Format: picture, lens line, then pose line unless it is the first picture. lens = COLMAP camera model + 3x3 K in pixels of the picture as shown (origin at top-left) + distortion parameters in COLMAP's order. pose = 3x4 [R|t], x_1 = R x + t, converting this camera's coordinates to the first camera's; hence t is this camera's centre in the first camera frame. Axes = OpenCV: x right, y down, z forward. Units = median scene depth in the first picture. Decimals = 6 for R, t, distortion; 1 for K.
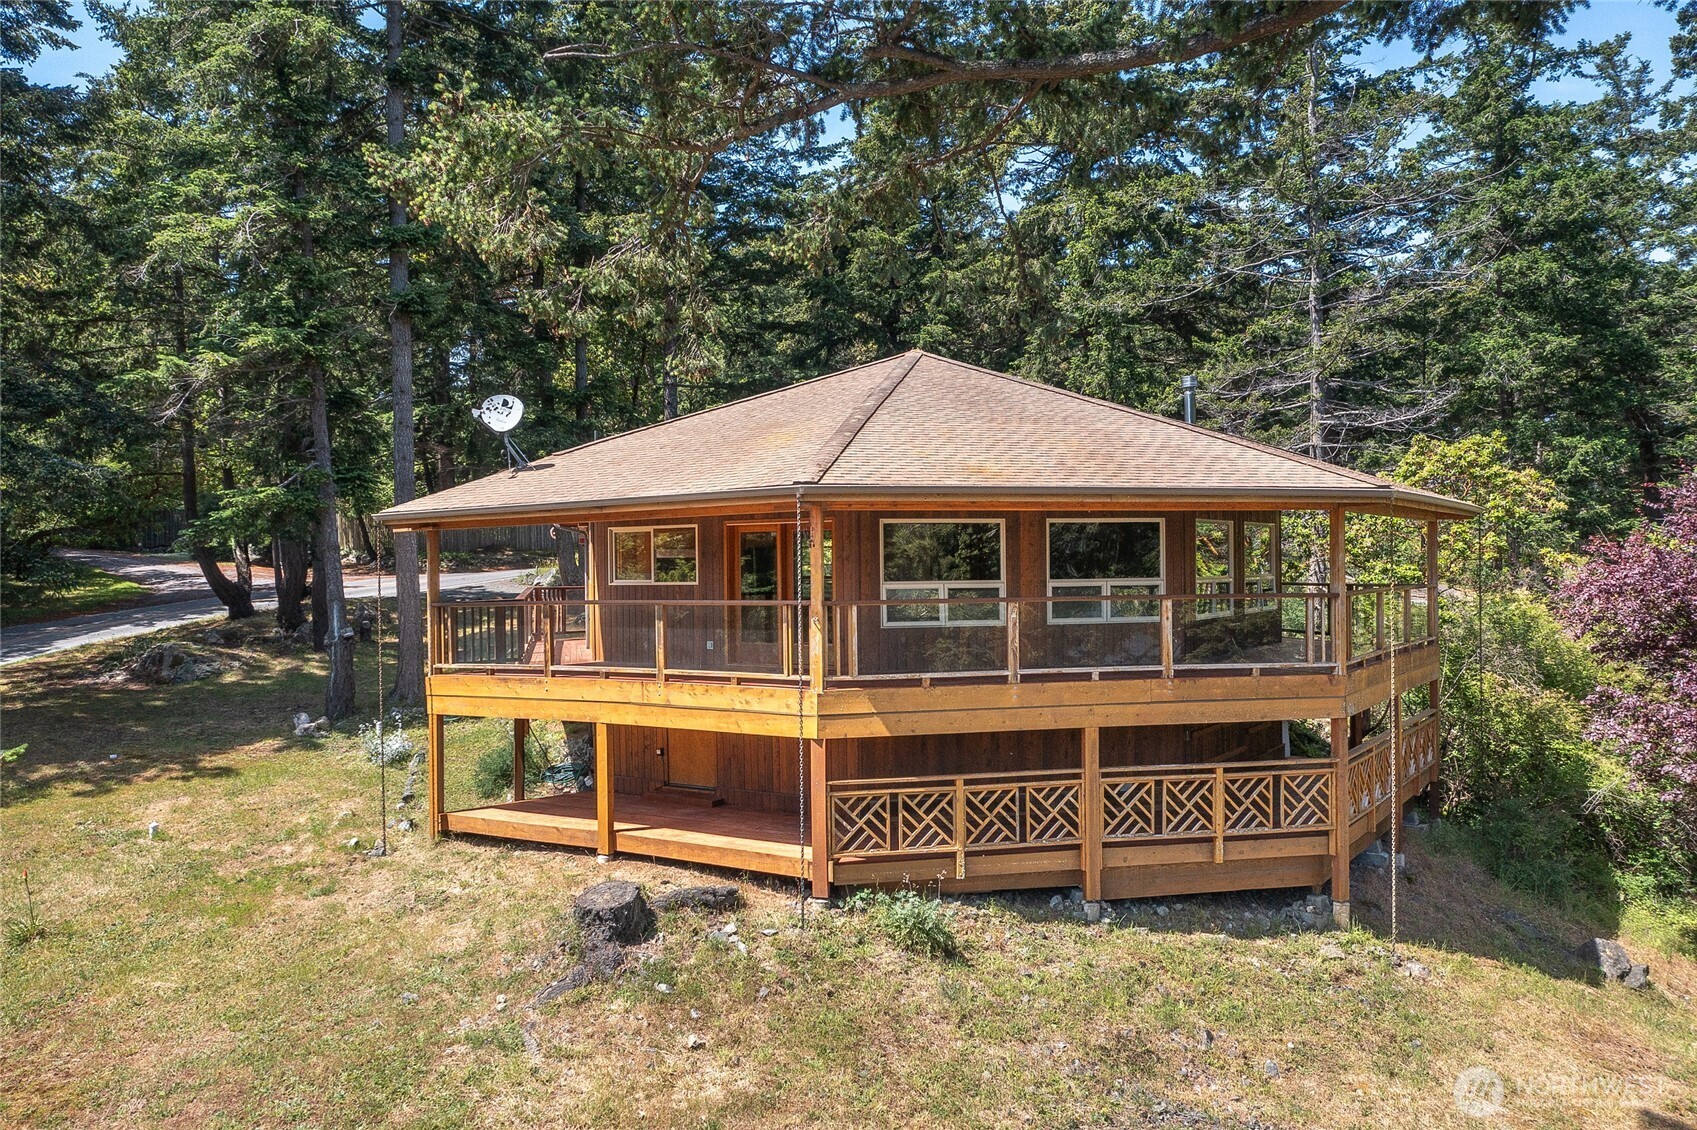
lens RADIAL K [[1340.3, 0, 844.0], [0, 1340.3, 578.1], [0, 0, 1]] dist [-0.000127, 0.011253]
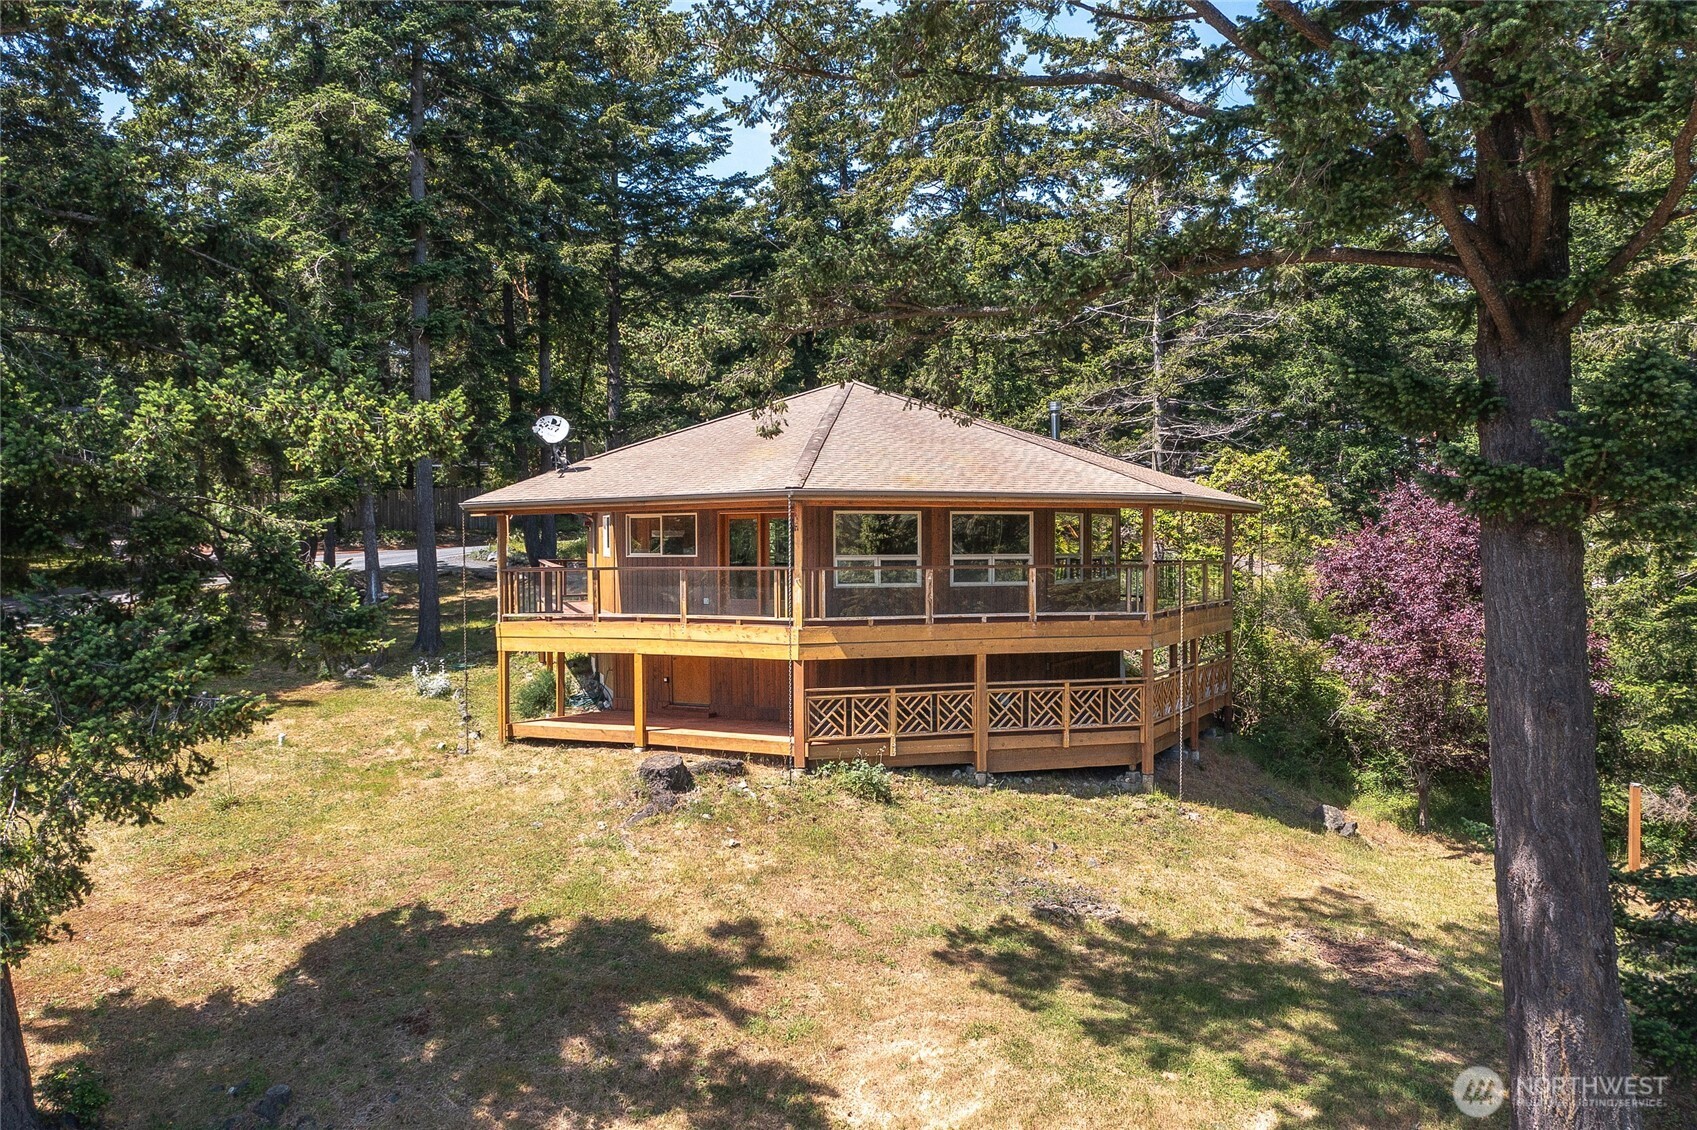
lens RADIAL K [[1340.3, 0, 857.2], [0, 1340.3, 562.8], [0, 0, 1]] dist [-0.000127, 0.011253]
pose [[0.995611, 0.006199, 0.093380, -0.080662], [-0.006430, 0.999977, 0.002166, 0.007611], [-0.093364, -0.002757, 0.995628, -0.409748]]
